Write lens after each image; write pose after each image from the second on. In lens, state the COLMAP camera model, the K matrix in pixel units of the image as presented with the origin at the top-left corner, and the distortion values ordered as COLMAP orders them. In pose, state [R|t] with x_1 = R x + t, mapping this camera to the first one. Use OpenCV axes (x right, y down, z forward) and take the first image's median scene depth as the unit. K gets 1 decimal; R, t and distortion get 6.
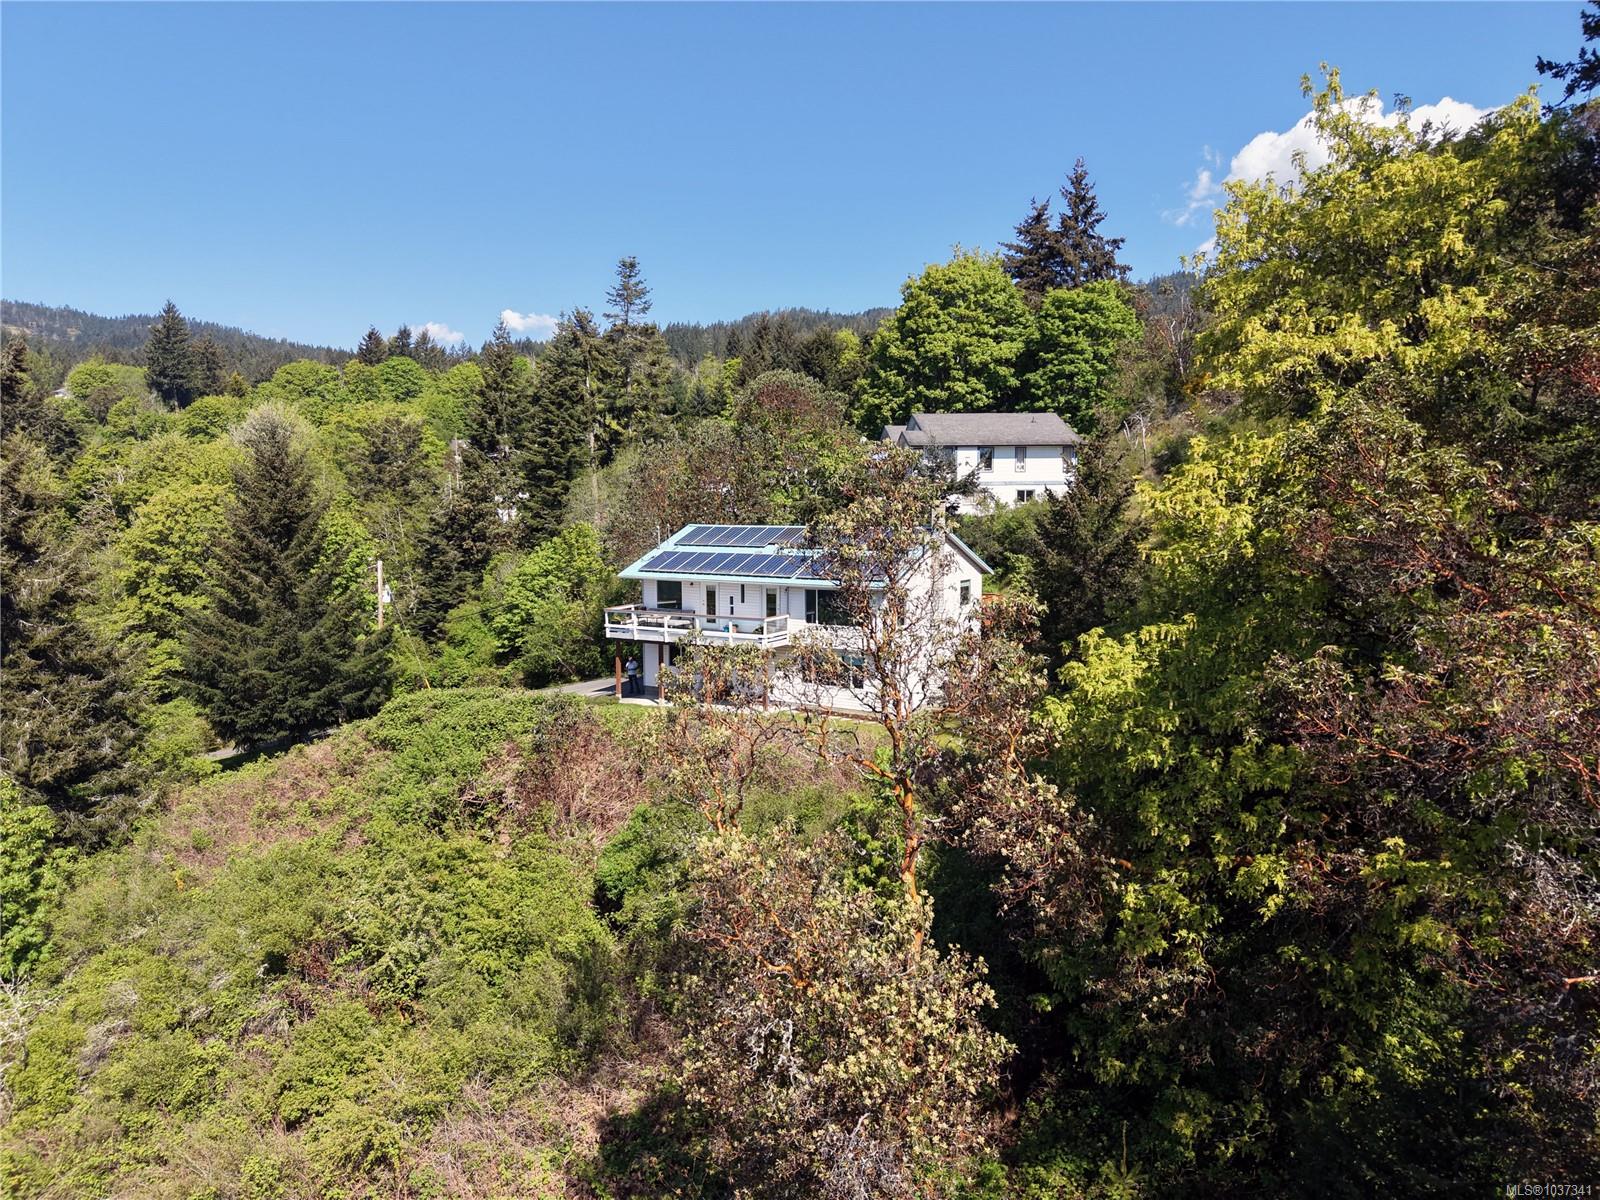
lens RADIAL K [[1068.1, 0, 796.6], [0, 1068.1, 614.1], [0, 0, 1]] dist [-0.011826, 0.003410]
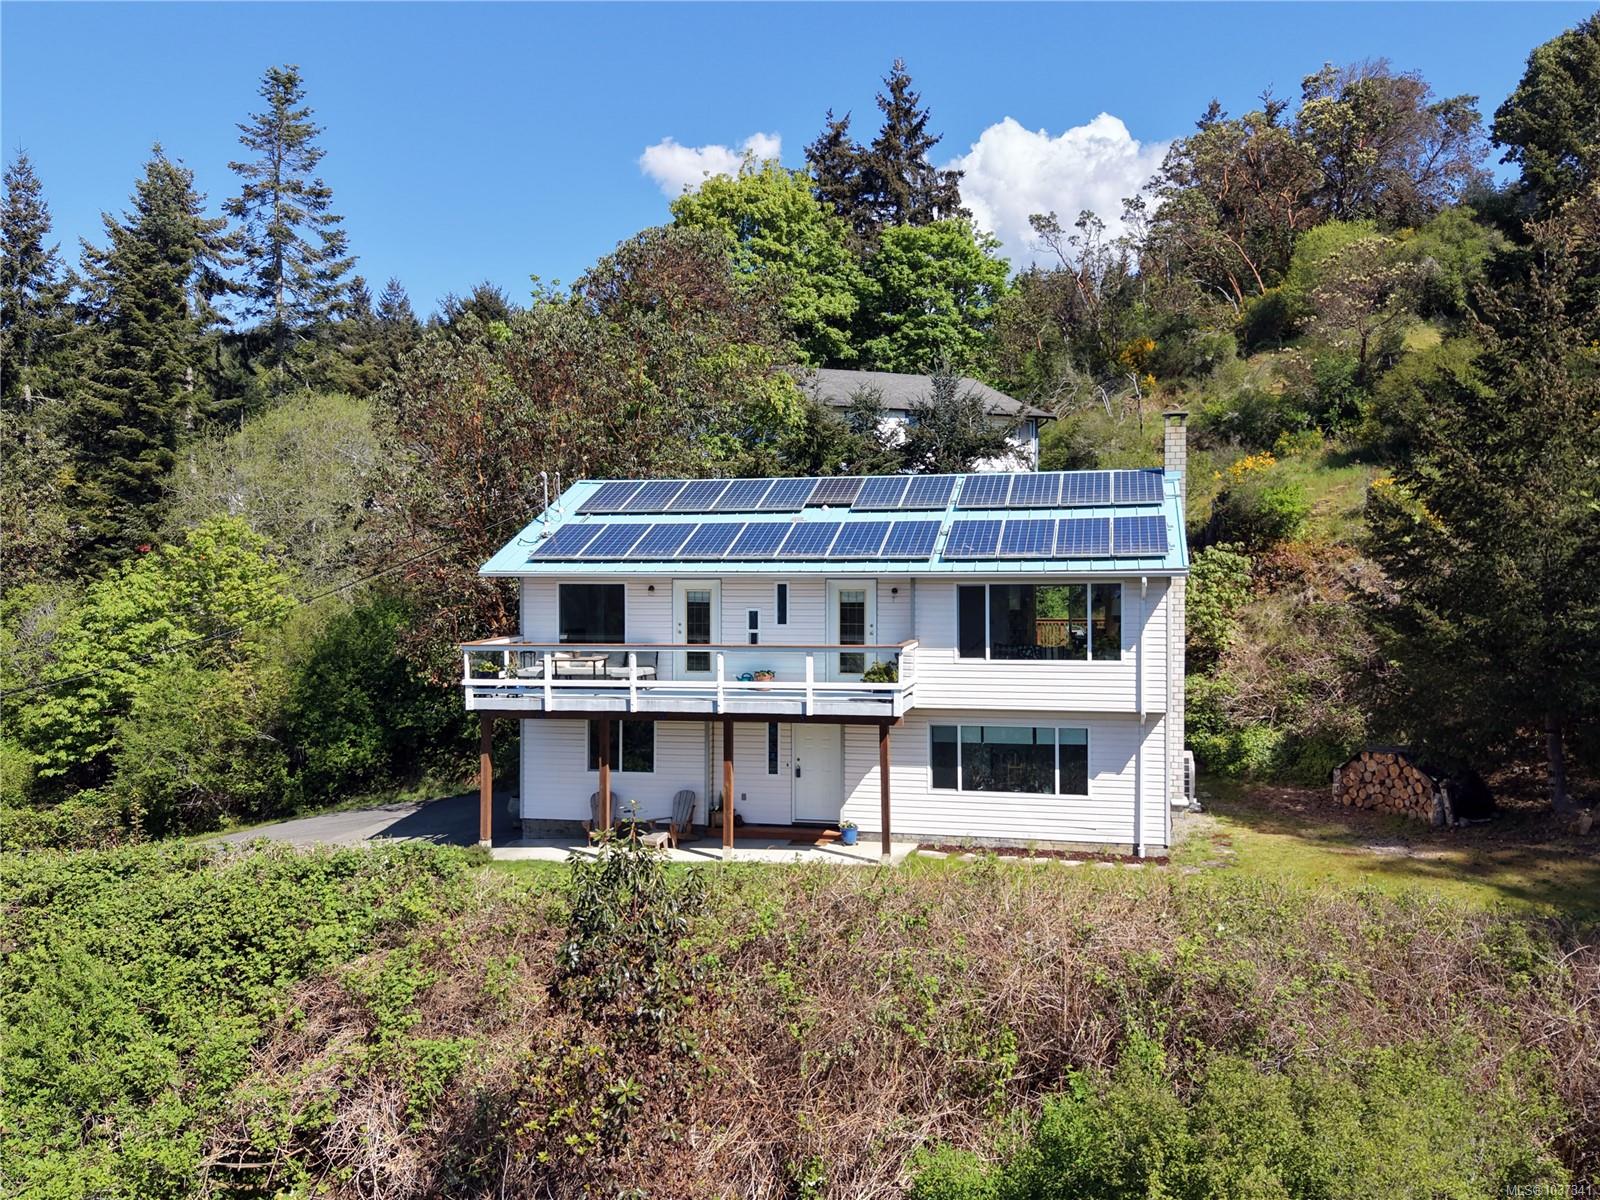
lens RADIAL K [[1374.8, 0, 803.0], [0, 1374.8, 598.6], [0, 0, 1]] dist [0.020795, -0.039057]
pose [[0.945095, -0.000504, 0.326796, -0.223643], [0.030413, 0.995795, -0.086419, 0.028517], [-0.325378, 0.091613, 0.941136, 0.408837]]
